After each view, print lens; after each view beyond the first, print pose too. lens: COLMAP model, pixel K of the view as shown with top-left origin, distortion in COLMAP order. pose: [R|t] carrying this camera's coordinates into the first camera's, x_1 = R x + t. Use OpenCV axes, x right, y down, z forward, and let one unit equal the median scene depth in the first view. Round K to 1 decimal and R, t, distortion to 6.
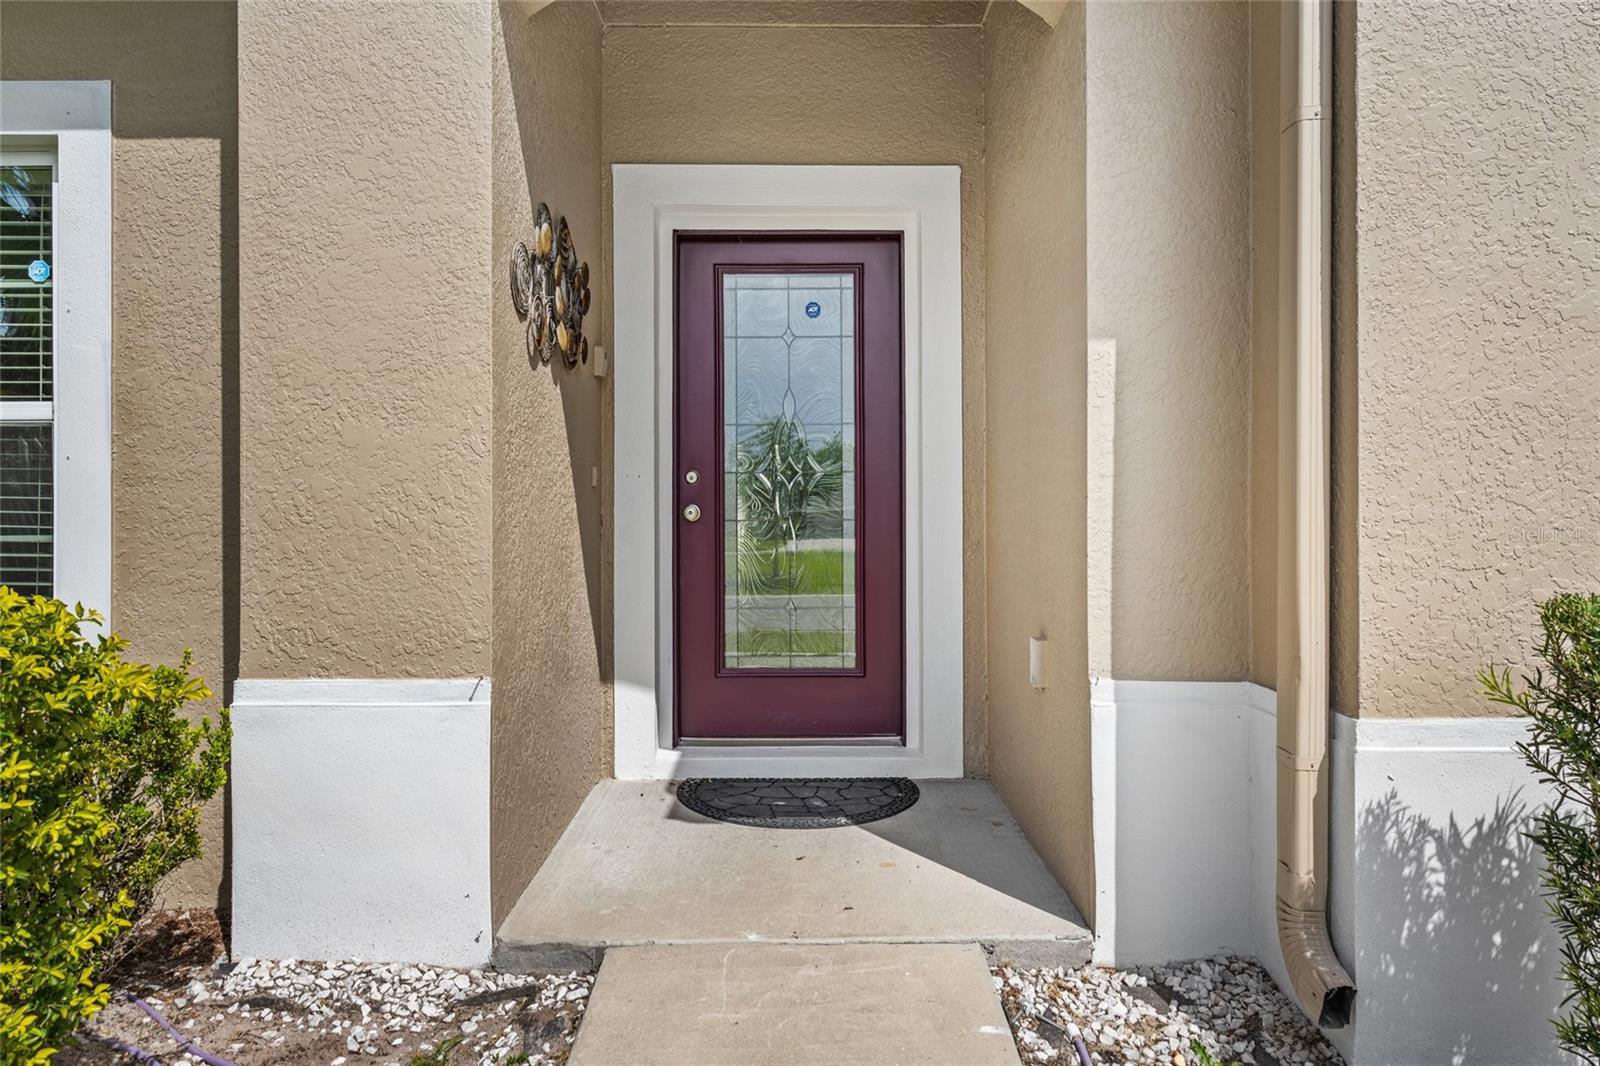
lens RADIAL K [[1078.6, 0, 800.0], [0, 1078.6, 533.0], [0, 0, 1]] dist [0.002909, 0.000210]
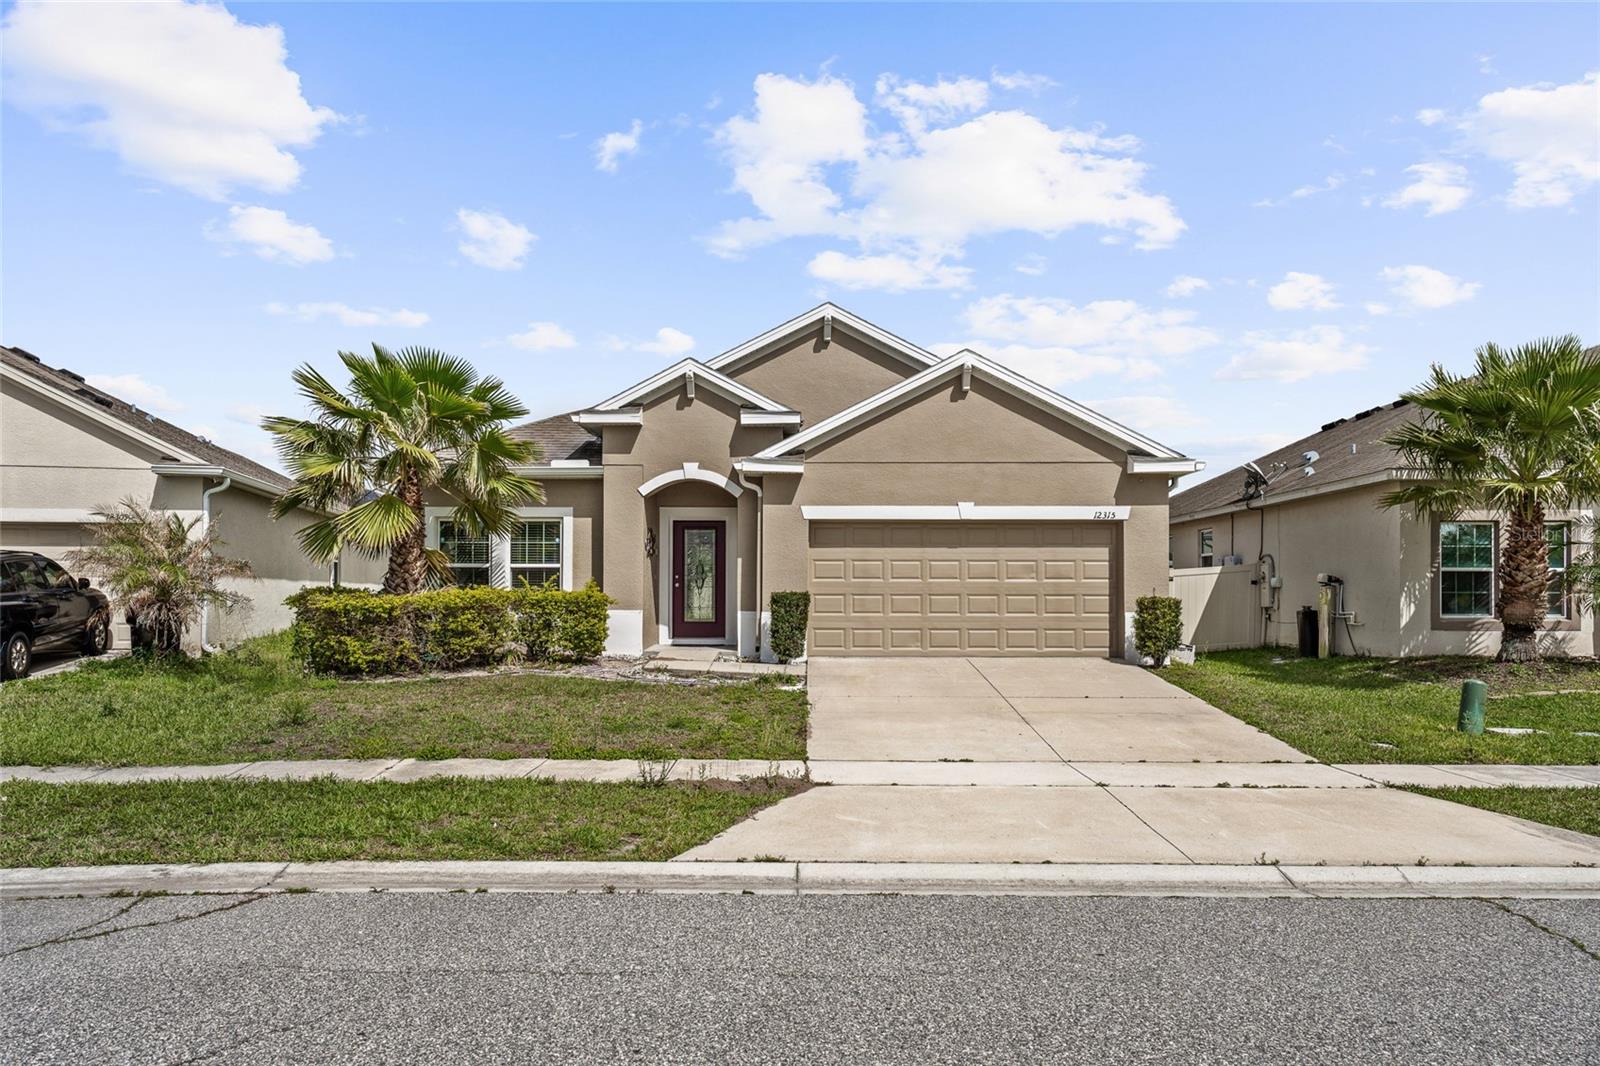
lens RADIAL K [[1078.6, 0, 800.0], [0, 1078.6, 533.0], [0, 0, 1]] dist [0.002909, 0.000210]
pose [[0.999964, 0.007996, -0.002798, 0.555484], [-0.008137, 0.998472, -0.054657, 0.012598], [0.002356, 0.054678, 0.998501, -4.593552]]
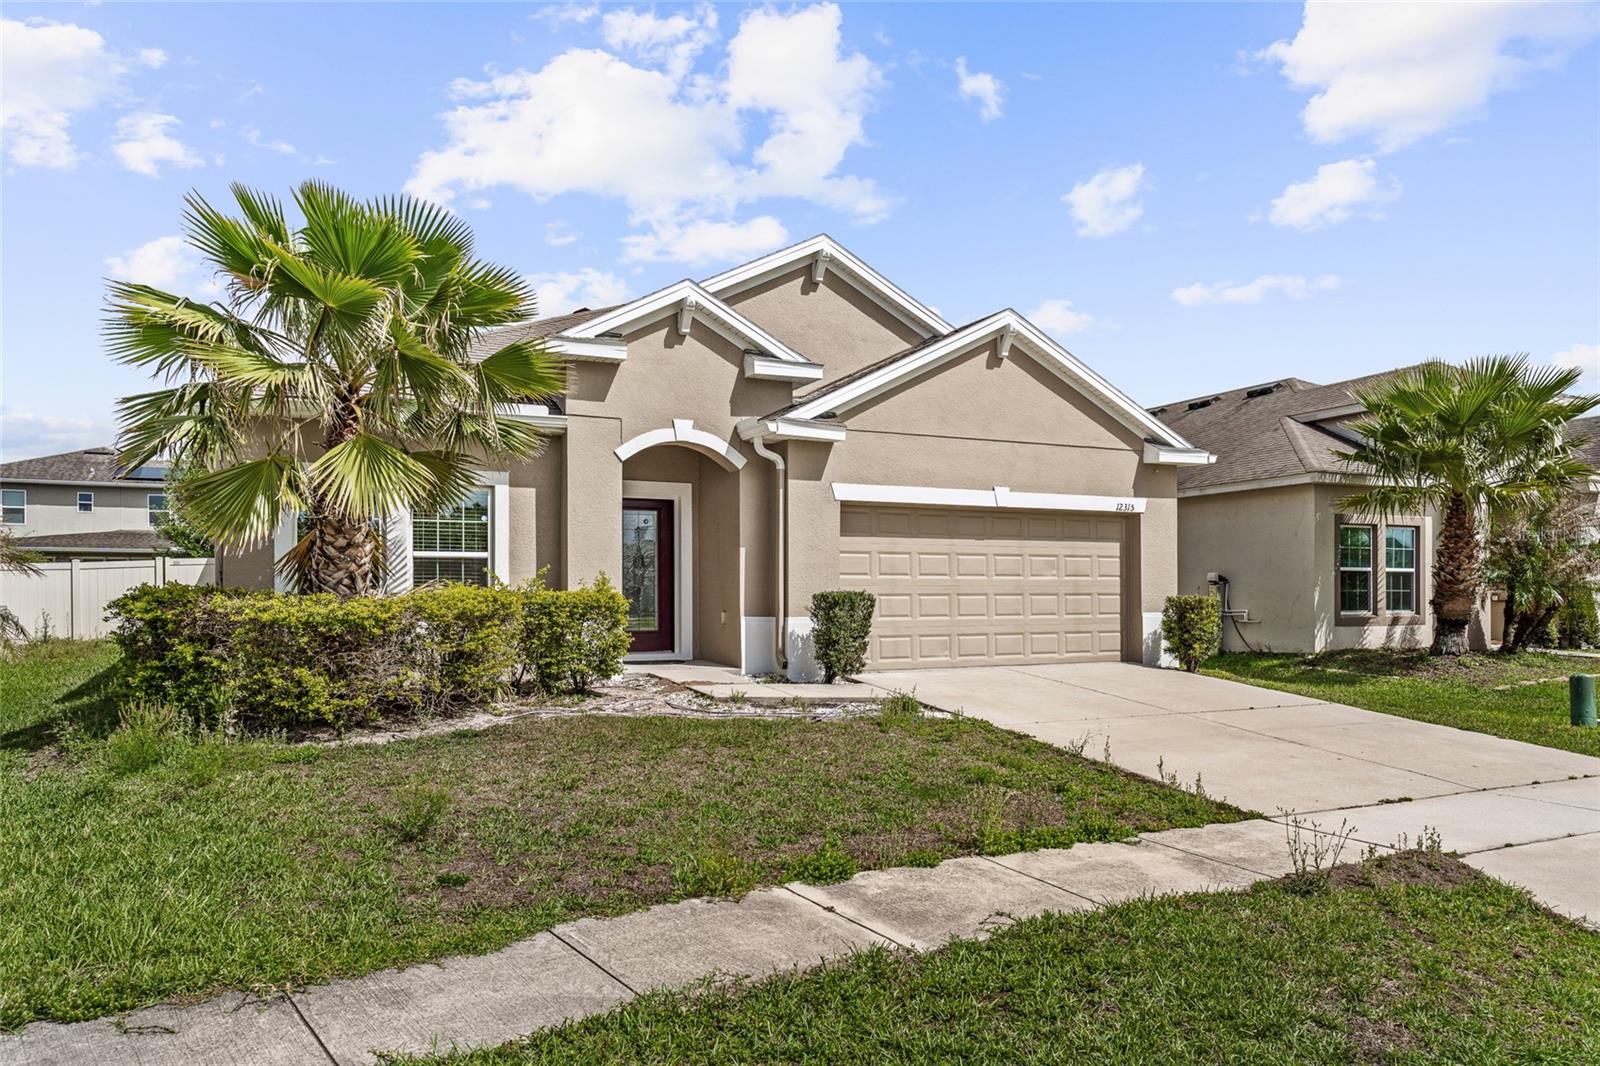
lens RADIAL K [[1078.6, 0, 800.0], [0, 1078.6, 533.0], [0, 0, 1]] dist [0.002909, 0.000210]
pose [[0.895373, 0.029752, 0.444322, -1.428388], [-0.004463, 0.998315, -0.057854, 0.027731], [-0.445295, 0.049818, 0.893997, -2.994089]]
